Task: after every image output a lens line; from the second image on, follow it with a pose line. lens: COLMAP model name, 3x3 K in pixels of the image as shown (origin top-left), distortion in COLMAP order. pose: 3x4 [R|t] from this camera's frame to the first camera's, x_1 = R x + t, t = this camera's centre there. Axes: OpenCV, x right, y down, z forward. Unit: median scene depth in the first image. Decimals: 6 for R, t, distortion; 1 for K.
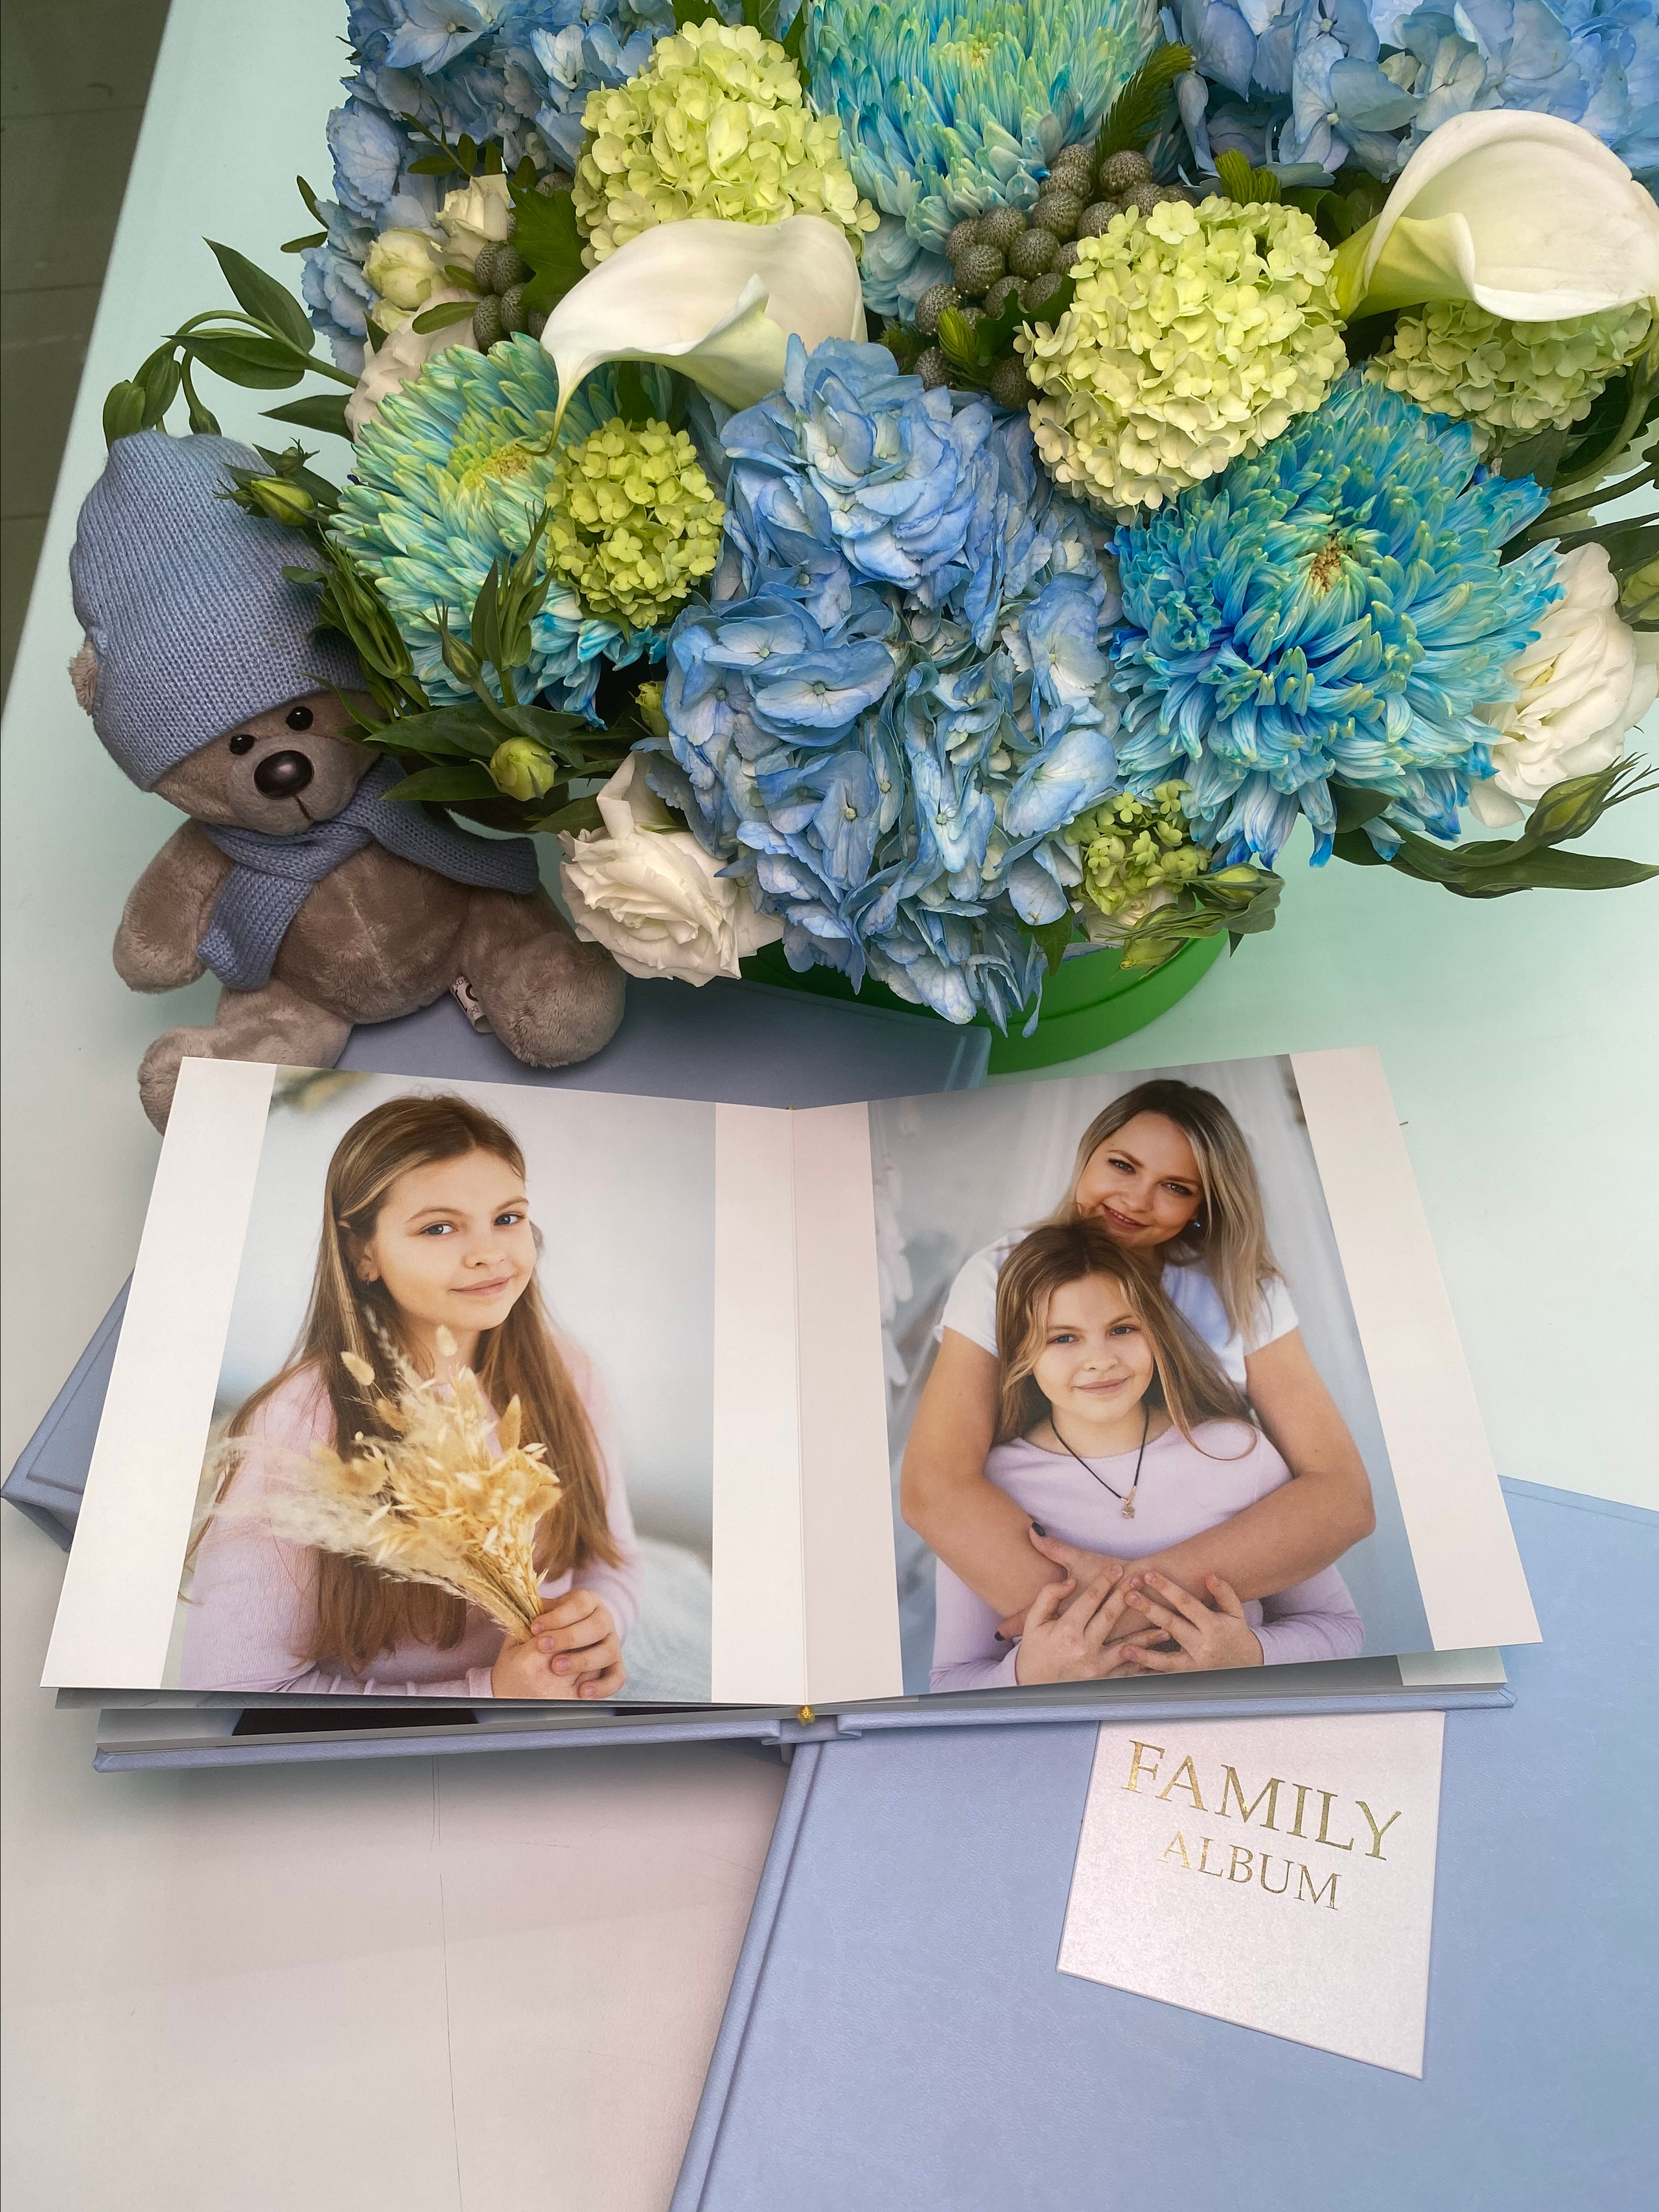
lens RADIAL K [[1680.7, 0, 829.5], [0, 1680.7, 1106.0], [0, 0, 1]] dist [-0.031510, 0.034864]
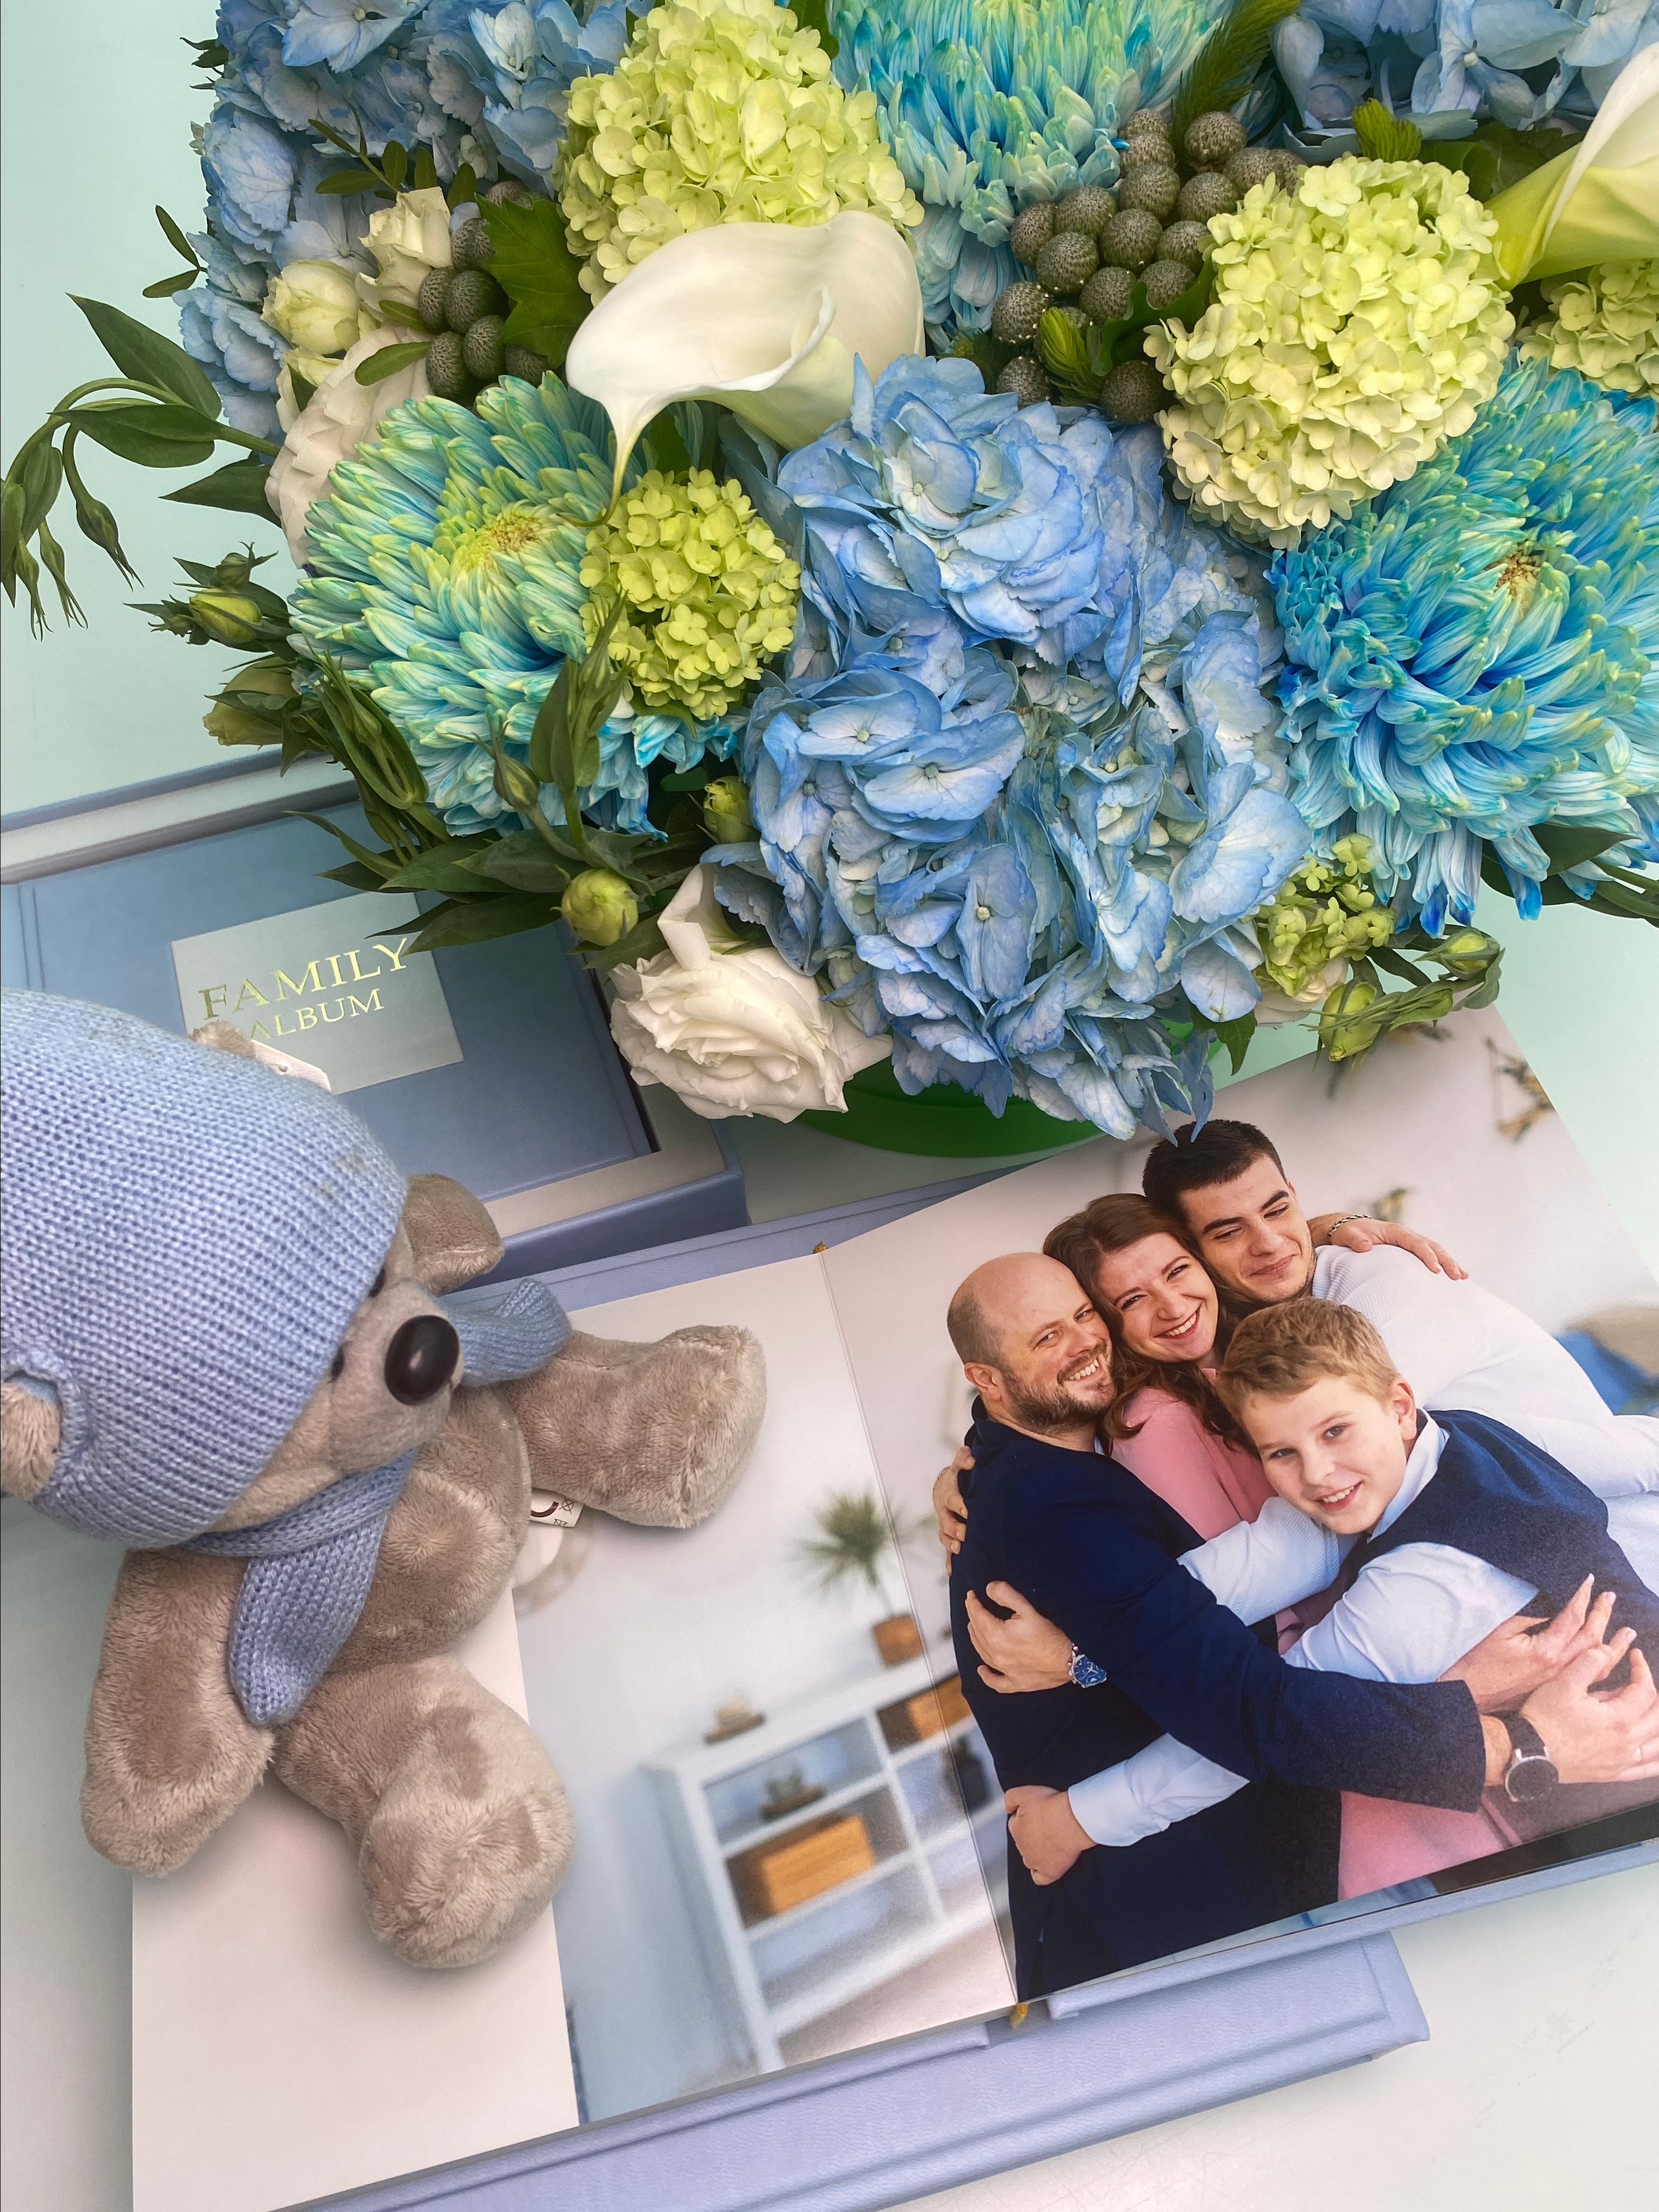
lens RADIAL K [[1693.5, 0, 829.5], [0, 1693.5, 1106.0], [0, 0, 1]] dist [-0.009301, 0.003303]
pose [[0.985180, -0.126580, 0.115750, -0.179855], [0.126693, 0.991921, 0.006409, -0.095299], [-0.115627, 0.008351, 0.993258, 0.164019]]
